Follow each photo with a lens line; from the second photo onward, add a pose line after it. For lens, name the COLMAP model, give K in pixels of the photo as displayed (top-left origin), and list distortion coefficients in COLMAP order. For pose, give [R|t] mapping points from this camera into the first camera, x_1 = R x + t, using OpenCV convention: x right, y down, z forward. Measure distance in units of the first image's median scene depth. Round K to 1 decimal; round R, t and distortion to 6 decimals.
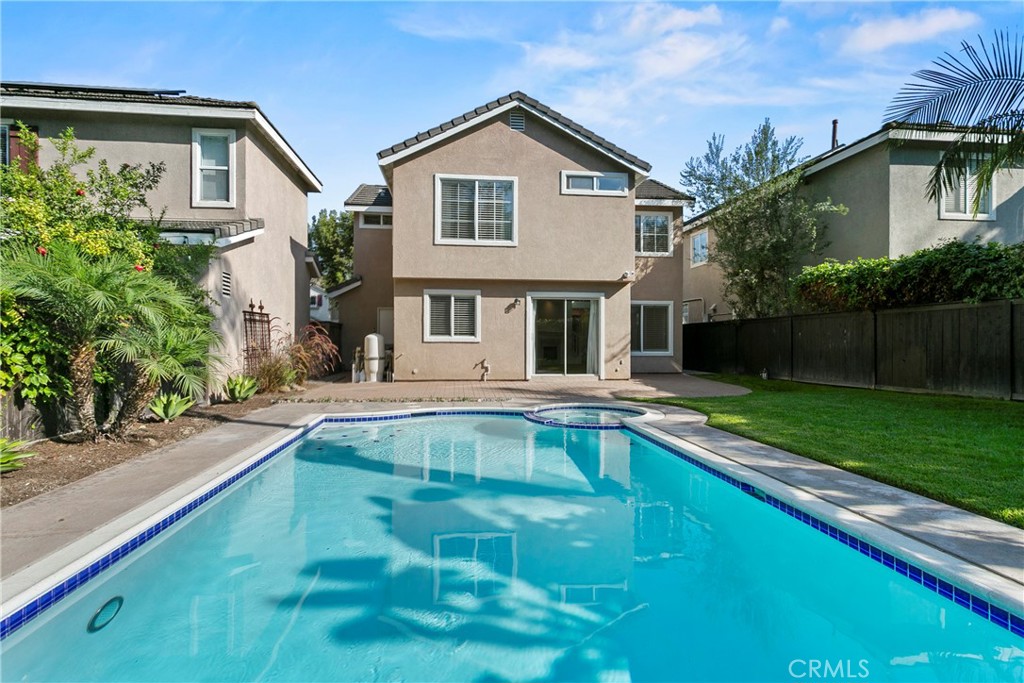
lens RADIAL K [[504.1, 0, 505.3], [0, 504.1, 334.0], [0, 0, 1]] dist [0.005456, 0.000979]
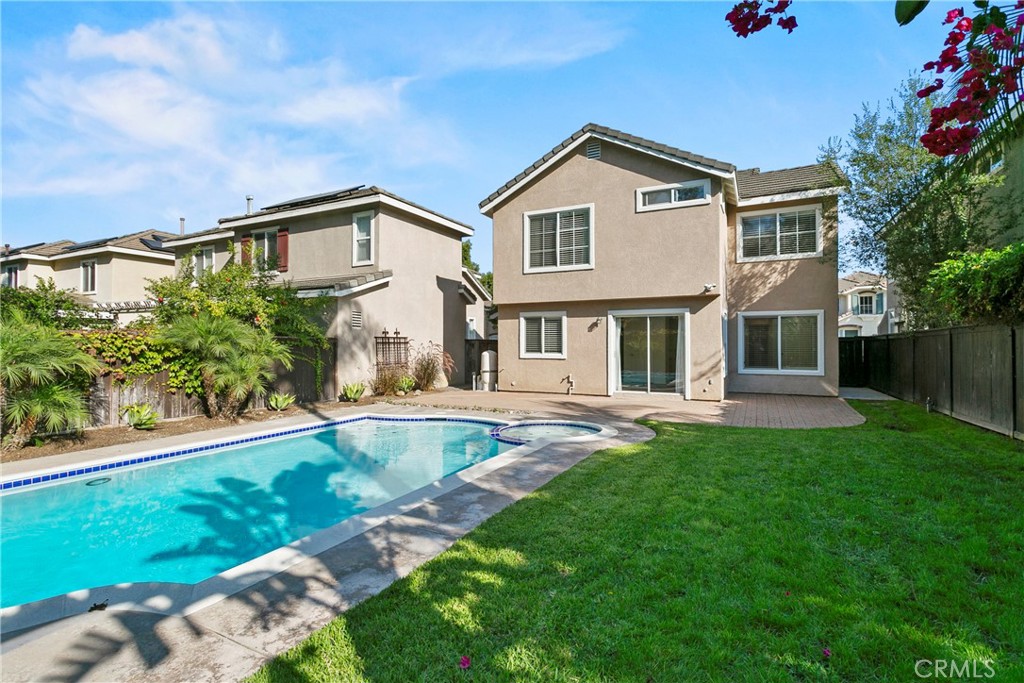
lens RADIAL K [[495.8, 0, 509.0], [0, 495.8, 334.9], [0, 0, 1]] dist [-0.000724, 0.000034]
pose [[0.831829, -0.014937, -0.554831, 0.448536], [0.009802, 0.999877, -0.012222, -0.024002], [0.554945, 0.004728, 0.831874, 0.038759]]
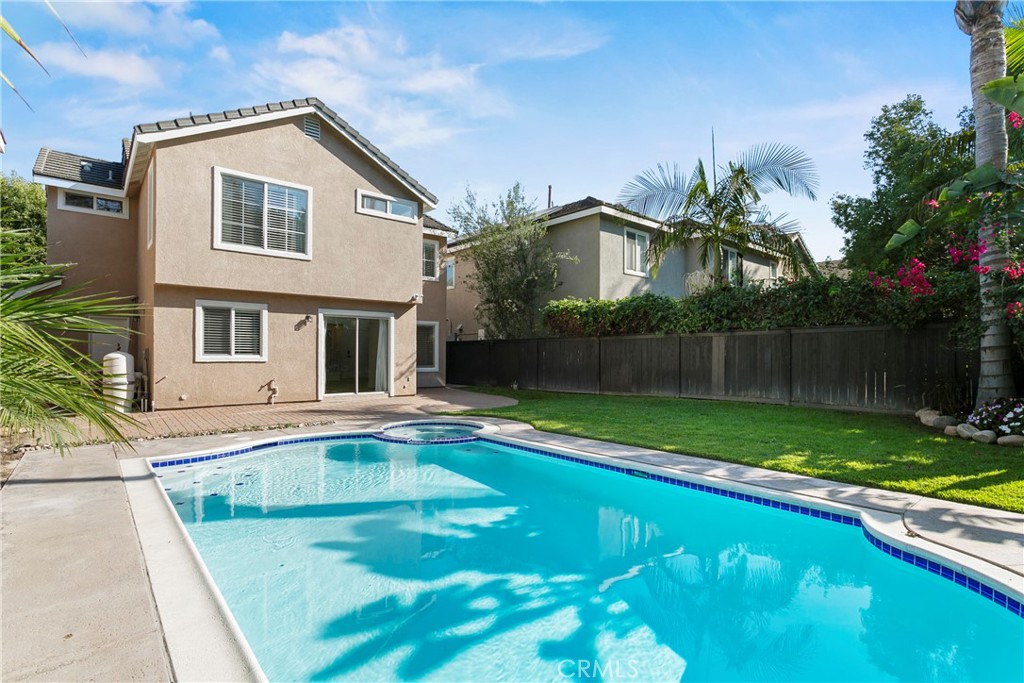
lens RADIAL K [[498.4, 0, 507.0], [0, 498.4, 352.1], [0, 0, 1]] dist [-0.016696, 0.013143]
pose [[0.826770, 0.002253, 0.562535, -0.197396], [-0.008751, 0.999922, 0.008857, -0.012759], [-0.562472, -0.012246, 0.826726, 0.017773]]
